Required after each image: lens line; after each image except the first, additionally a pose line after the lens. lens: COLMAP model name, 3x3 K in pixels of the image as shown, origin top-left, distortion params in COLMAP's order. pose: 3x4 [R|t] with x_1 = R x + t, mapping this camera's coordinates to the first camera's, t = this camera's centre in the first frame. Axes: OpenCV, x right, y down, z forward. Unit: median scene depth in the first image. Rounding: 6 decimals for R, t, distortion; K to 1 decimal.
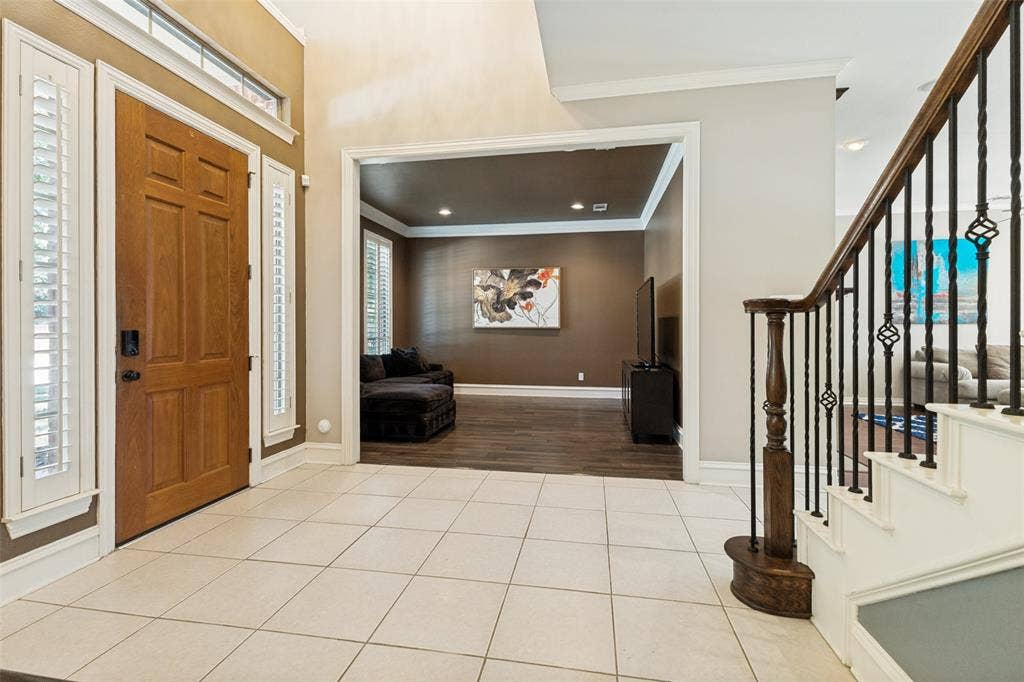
lens RADIAL K [[441.9, 0, 515.2], [0, 441.9, 332.0], [0, 0, 1]] dist [0.001087, -0.000053]
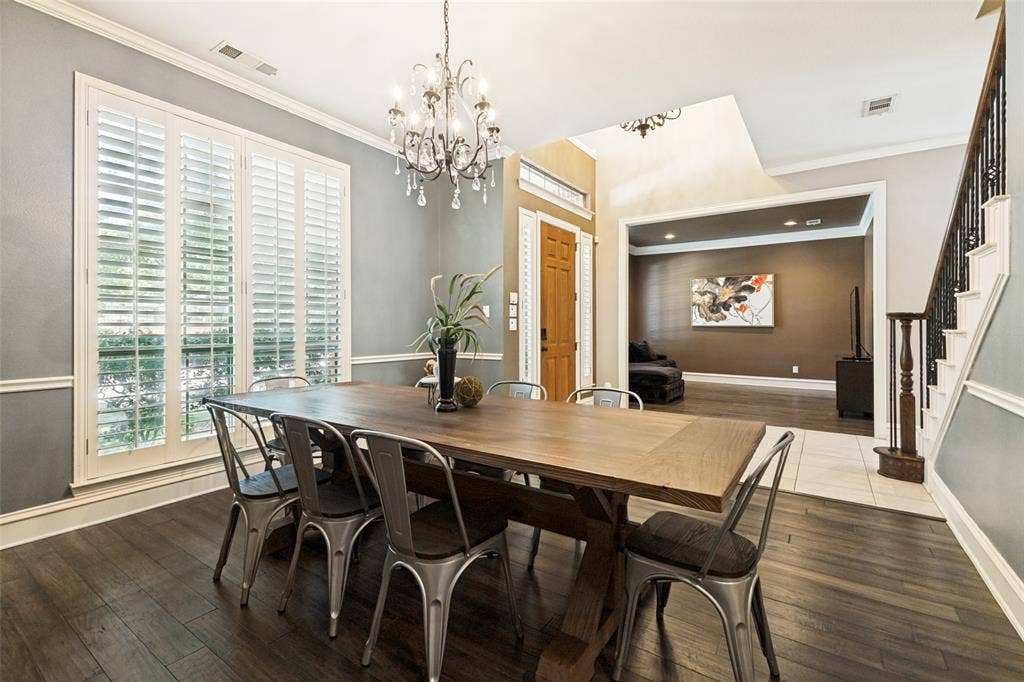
lens RADIAL K [[449.9, 0, 505.6], [0, 449.9, 324.6], [0, 0, 1]] dist [0.000160, -0.000051]
pose [[0.903530, -0.000863, -0.428524, -0.052814], [-0.003708, 0.999945, -0.009833, -0.000009], [0.428508, 0.010473, 0.903477, -0.694291]]
